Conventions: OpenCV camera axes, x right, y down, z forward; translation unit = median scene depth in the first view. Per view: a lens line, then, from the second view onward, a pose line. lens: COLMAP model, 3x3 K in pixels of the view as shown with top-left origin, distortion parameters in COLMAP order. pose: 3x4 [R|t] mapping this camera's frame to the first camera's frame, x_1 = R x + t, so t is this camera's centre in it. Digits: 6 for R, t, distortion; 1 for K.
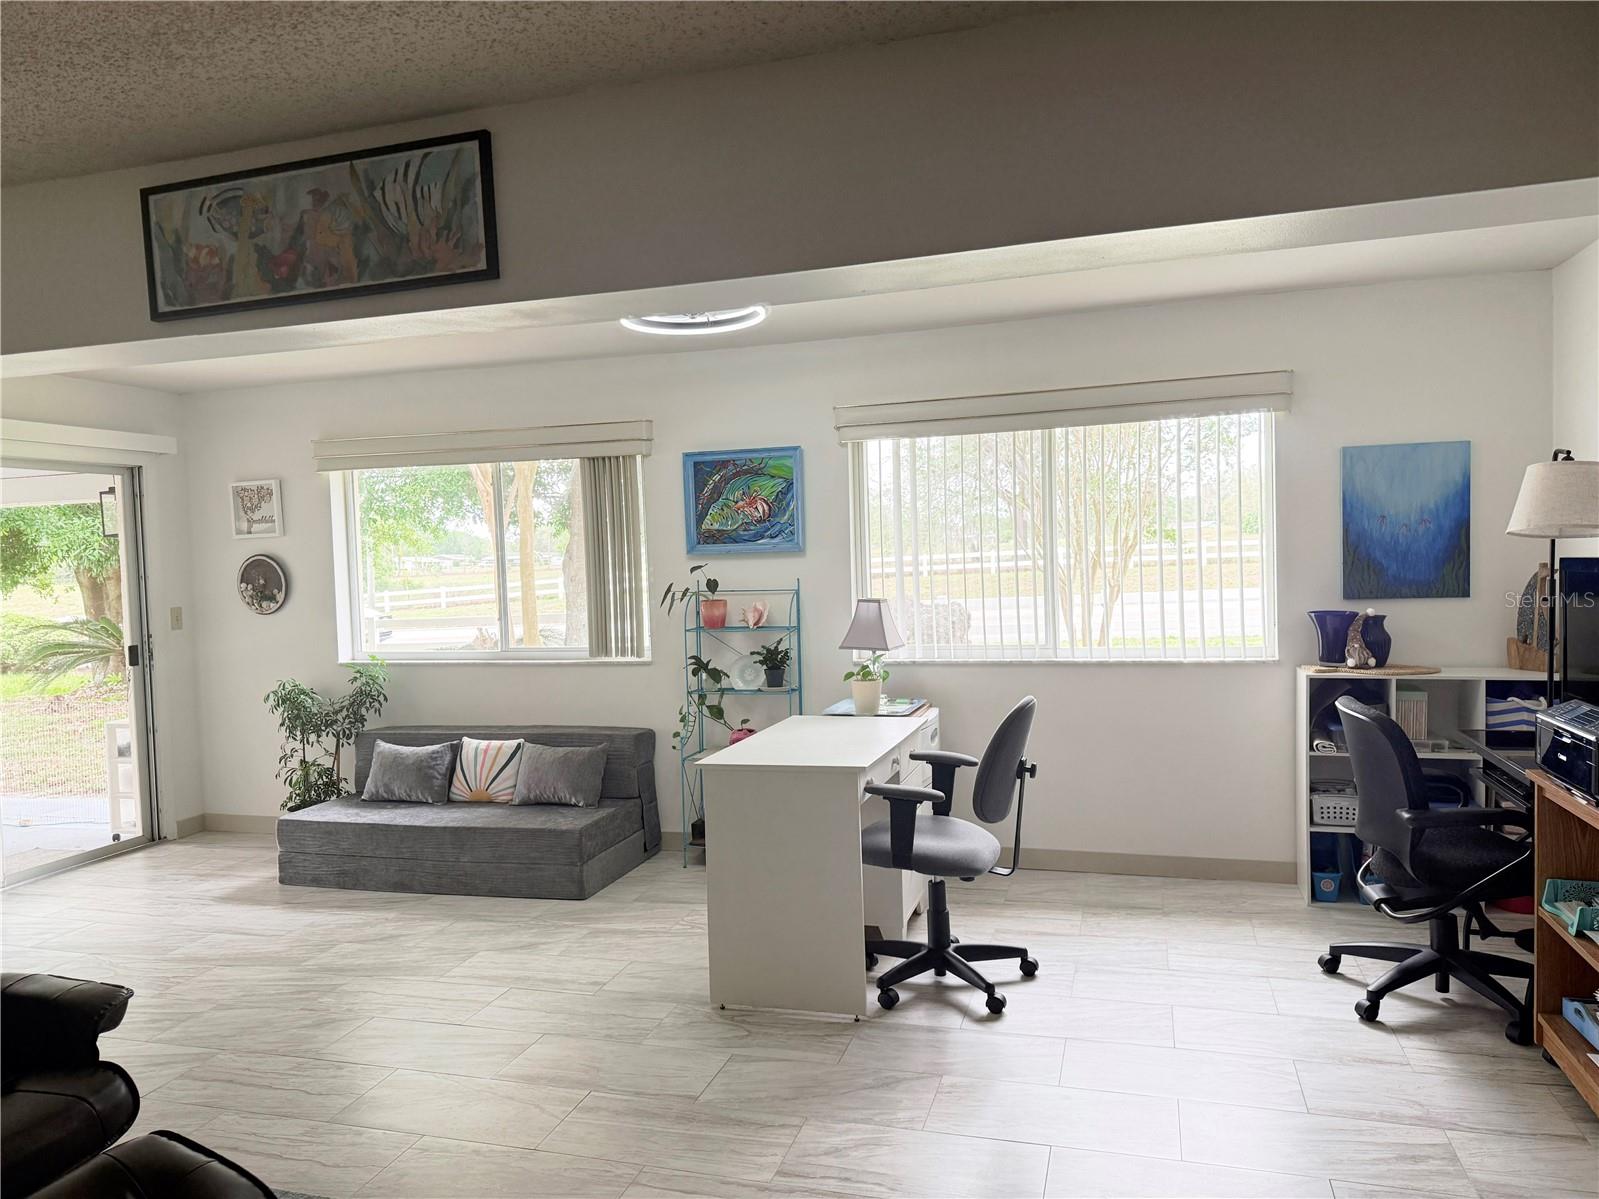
lens RADIAL K [[1112.0, 0, 798.2], [0, 1112.0, 604.5], [0, 0, 1]] dist [0.068030, -0.086949]
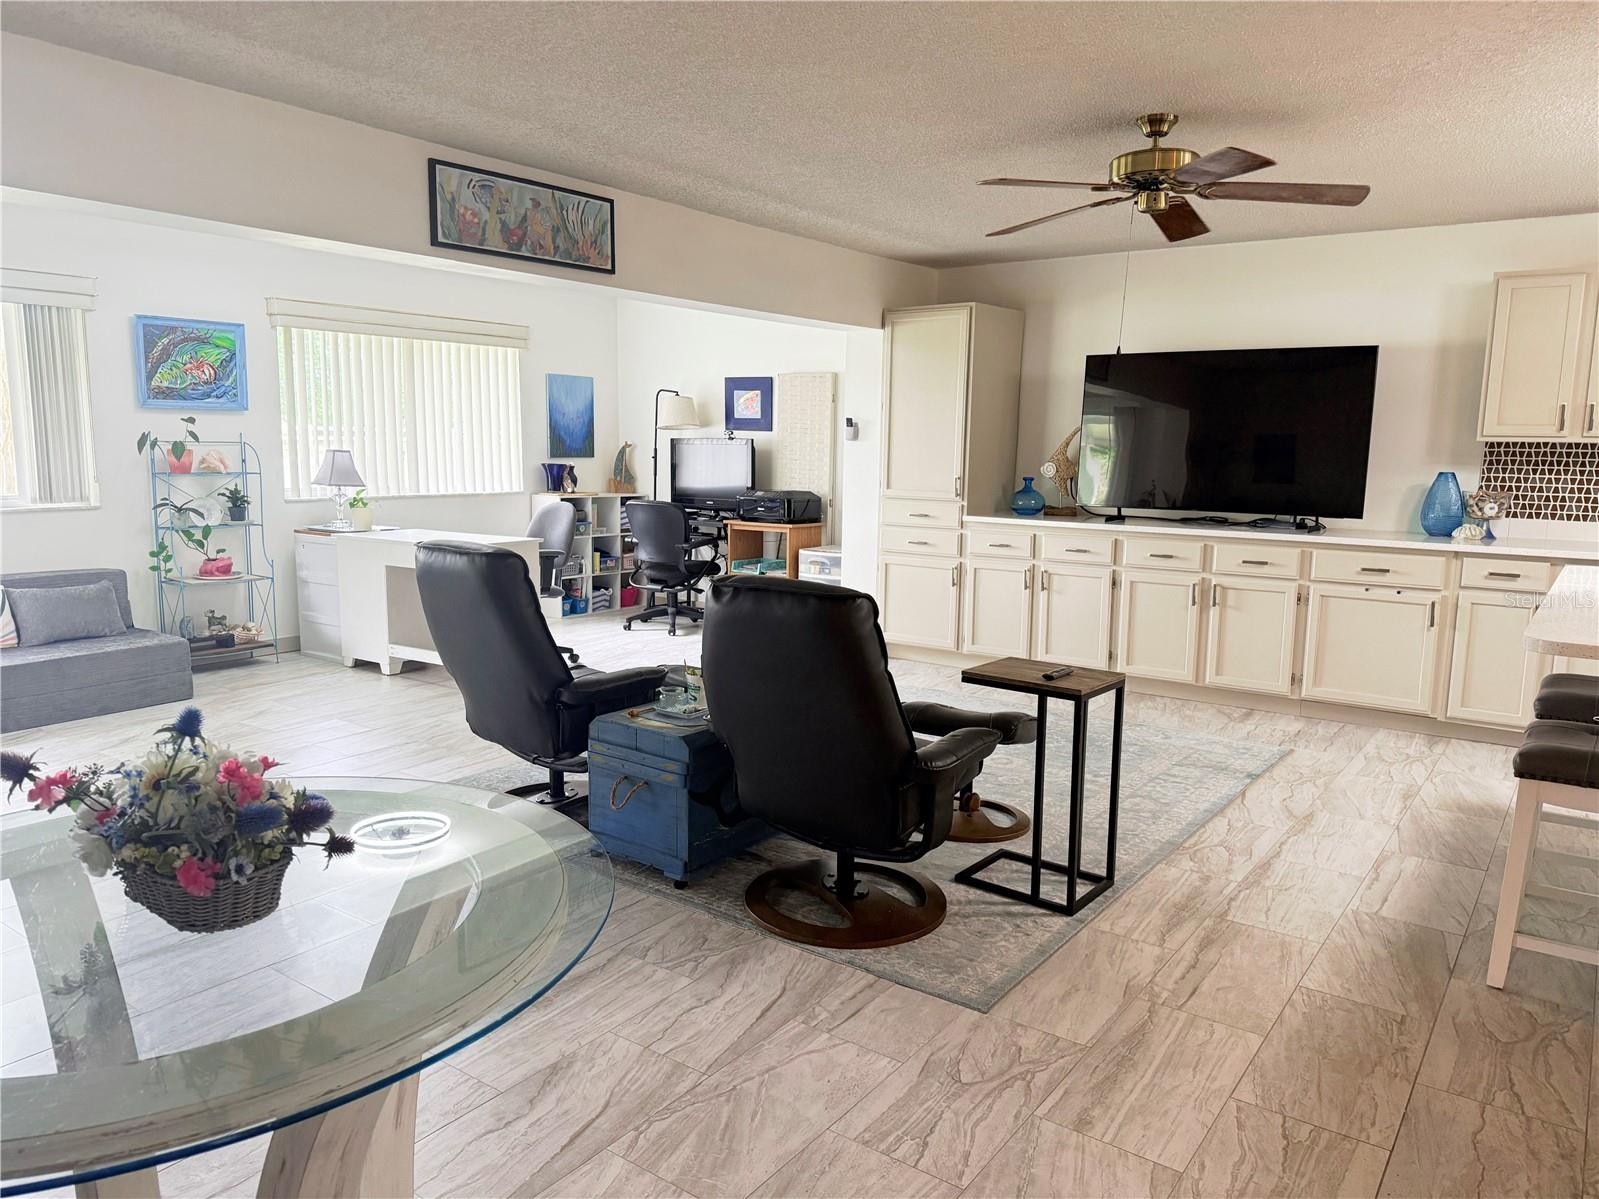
lens RADIAL K [[1112.0, 0, 804.5], [0, 1112.0, 606.4], [0, 0, 1]] dist [0.068030, -0.086949]
pose [[0.327862, -0.103594, 0.939028, -1.166760], [0.014736, 0.994410, 0.104559, 0.054891], [-0.944611, -0.020443, 0.327556, -0.002446]]
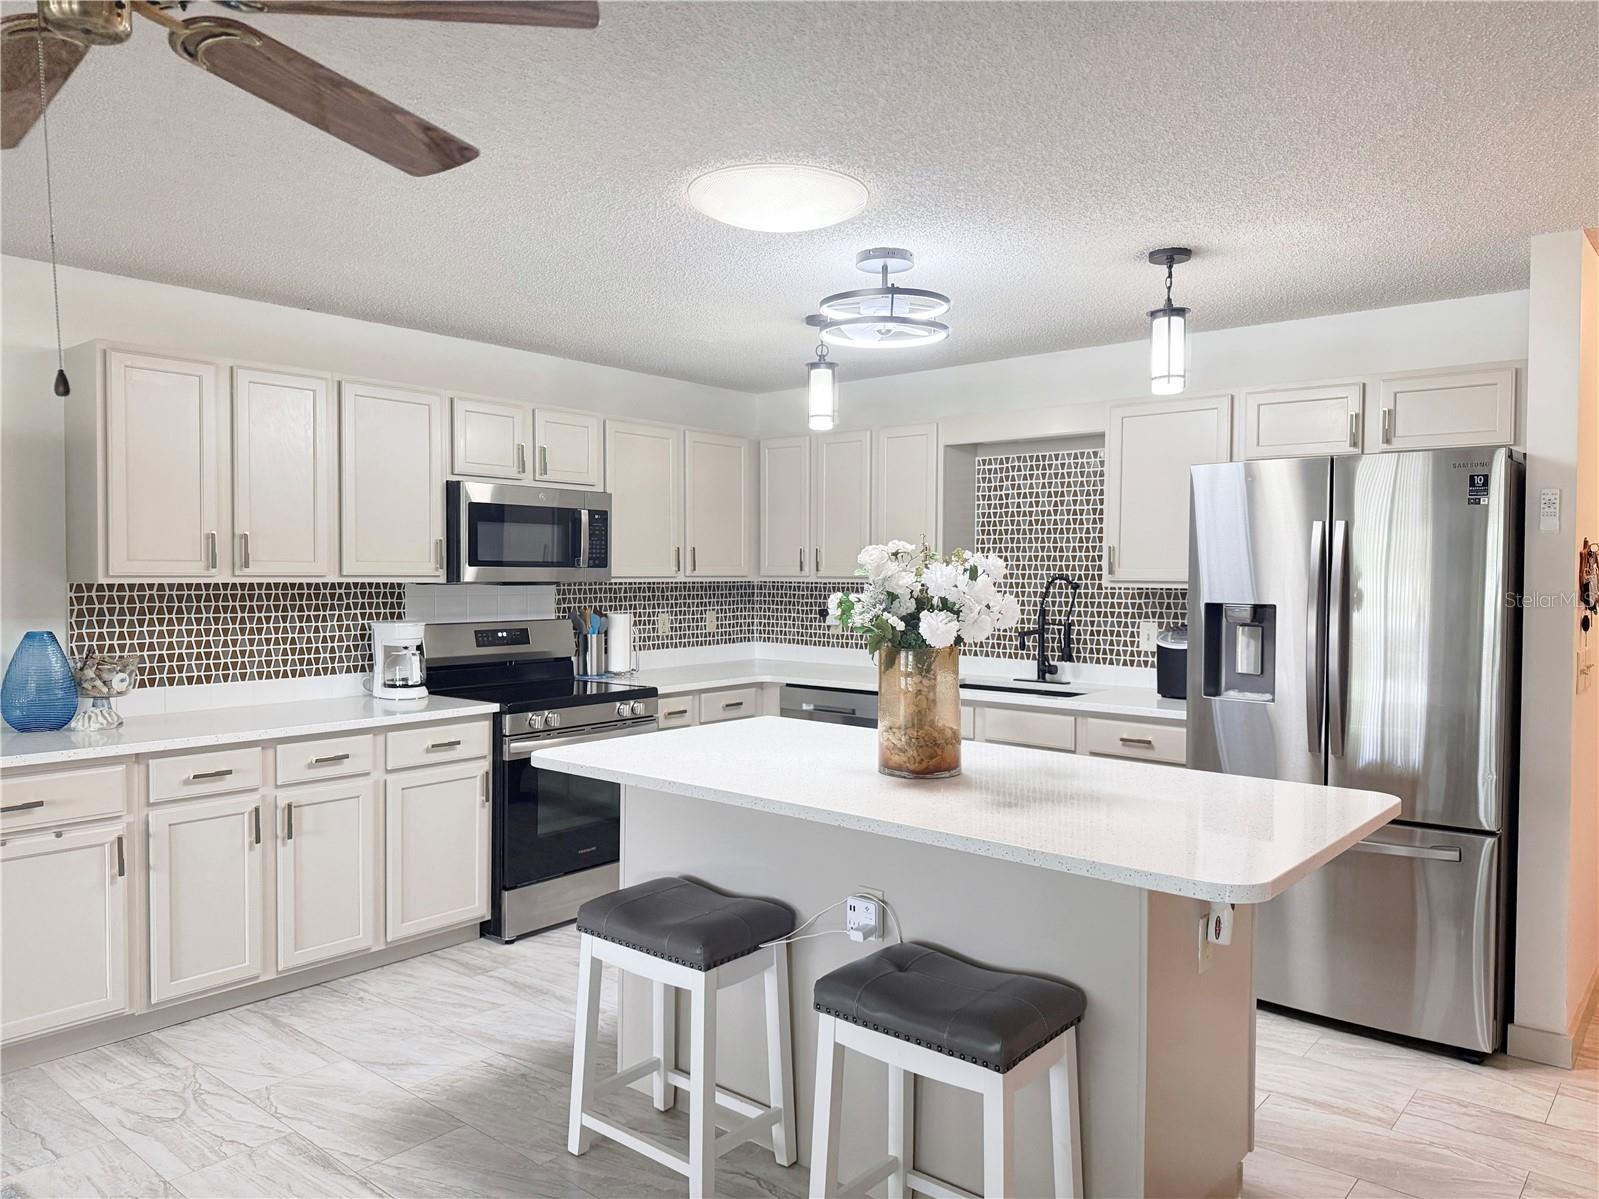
lens RADIAL K [[1112.0, 0, 791.9], [0, 1112.0, 603.2], [0, 0, 1]] dist [0.068030, -0.086949]
pose [[-0.917765, 0.020753, 0.396582, -0.556998], [0.044000, 0.997799, 0.049610, 0.012301], [-0.394679, 0.062980, -0.916658, 0.257812]]
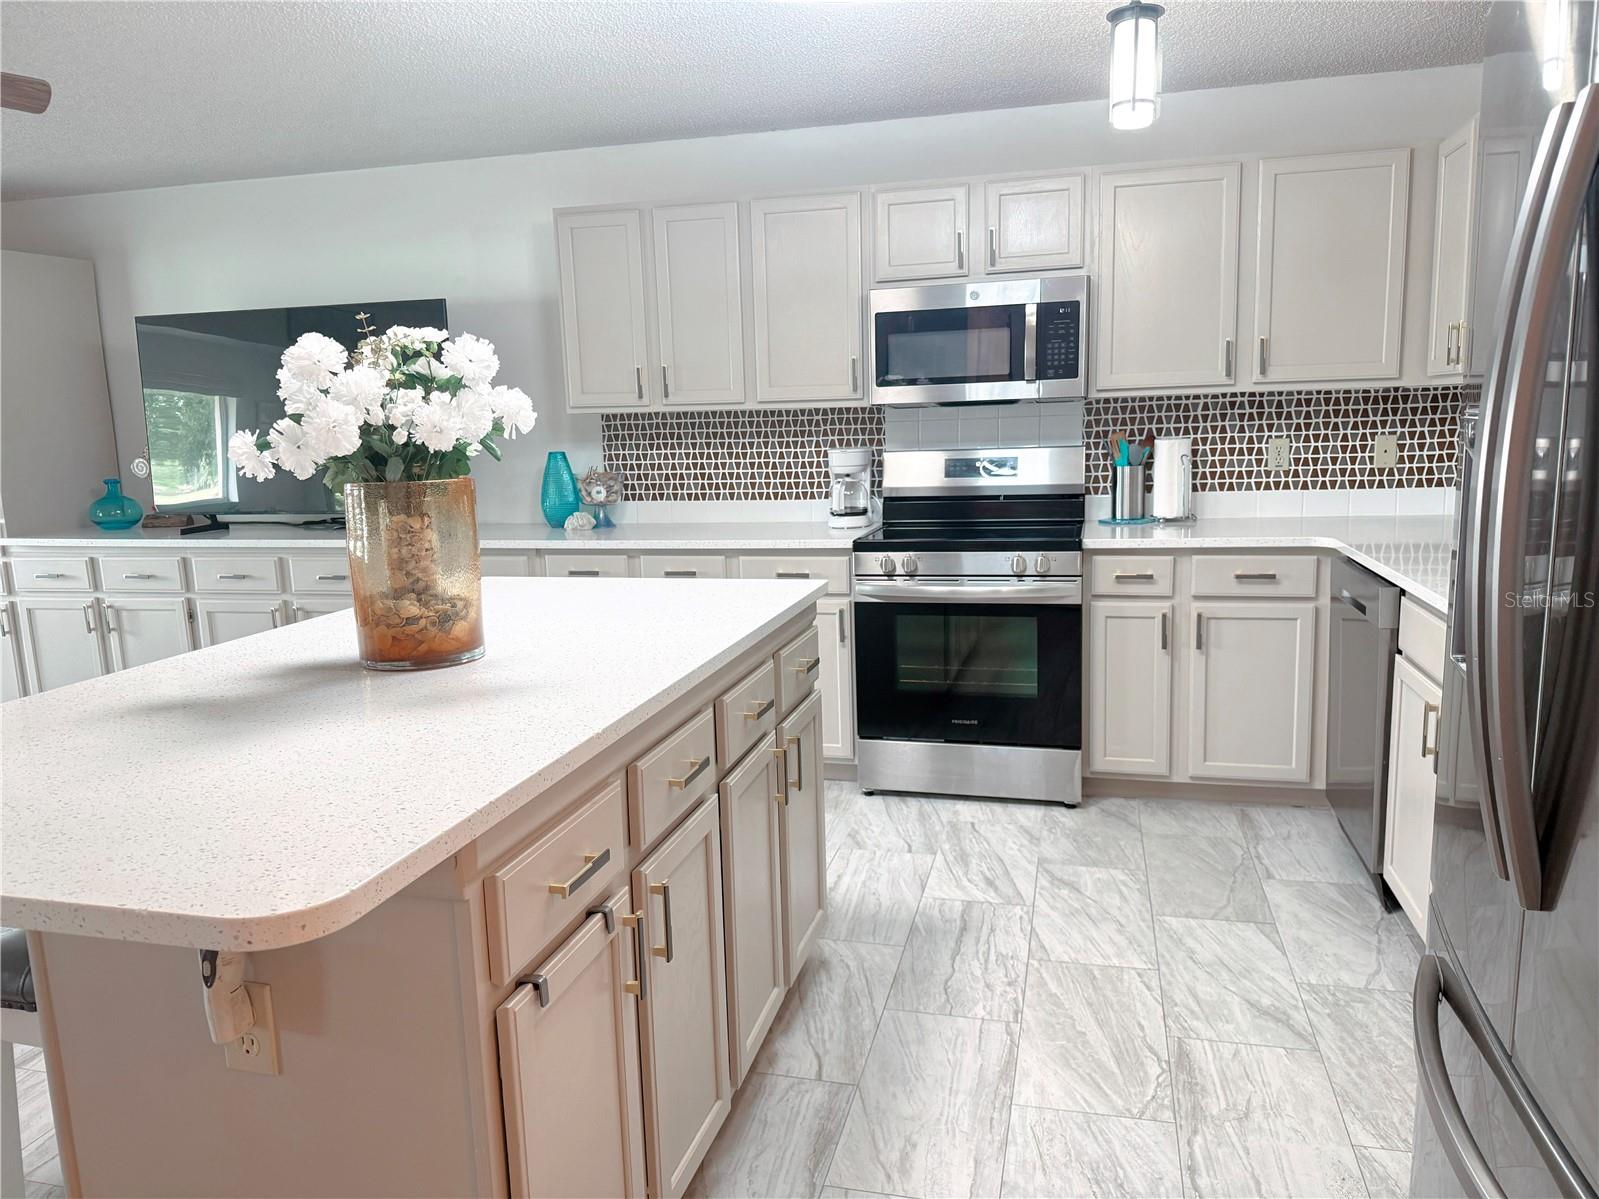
lens RADIAL K [[1112.0, 0, 807.6], [0, 1112.0, 618.0], [0, 0, 1]] dist [0.068030, -0.086949]
pose [[-0.041386, -0.148102, 0.988106, -0.817530], [0.071267, 0.985997, 0.150771, 0.060343], [-0.996598, 0.076659, -0.030252, -0.452216]]
